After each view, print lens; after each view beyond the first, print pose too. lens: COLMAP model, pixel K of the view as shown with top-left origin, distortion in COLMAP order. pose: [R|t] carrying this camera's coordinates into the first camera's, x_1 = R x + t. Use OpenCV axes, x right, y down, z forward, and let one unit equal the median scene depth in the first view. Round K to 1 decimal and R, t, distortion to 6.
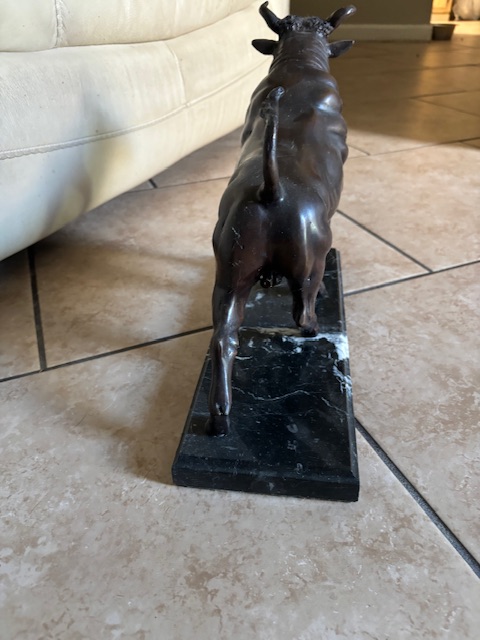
lens RADIAL K [[493.8, 0, 236.9], [0, 493.8, 334.9], [0, 0, 1]] dist [0.005262, -0.008916]
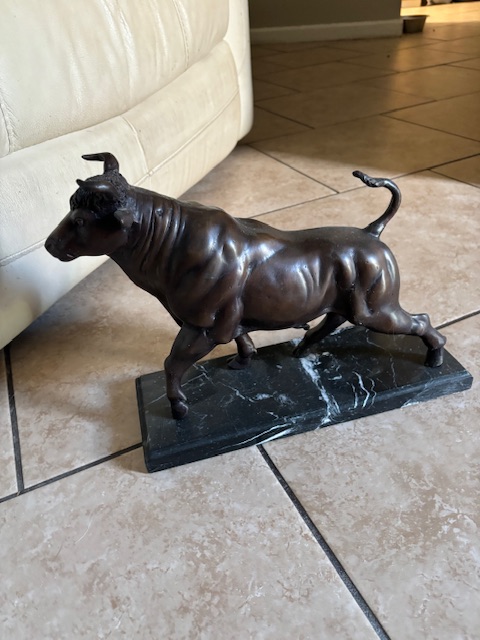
lens RADIAL K [[493.8, 0, 235.1], [0, 493.8, 325.3], [0, 0, 1]] dist [0.005262, -0.008916]
pose [[0.996867, -0.078511, -0.009600, 0.081077], [0.078719, 0.996618, 0.023592, -0.233372], [0.007715, -0.024274, 0.999676, -0.019974]]
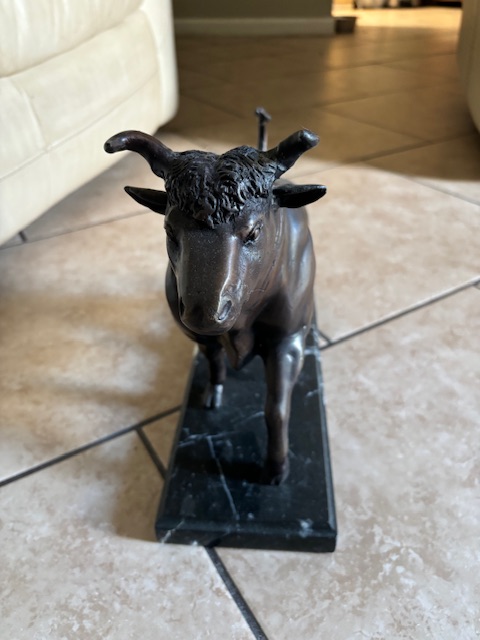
lens RADIAL K [[493.8, 0, 243.5], [0, 493.8, 323.3], [0, 0, 1]] dist [0.005262, -0.008916]
pose [[0.988526, -0.090875, 0.120661, 0.147677], [0.088965, 0.995811, 0.021133, -0.213143], [-0.122076, -0.010156, 0.992469, 0.148046]]
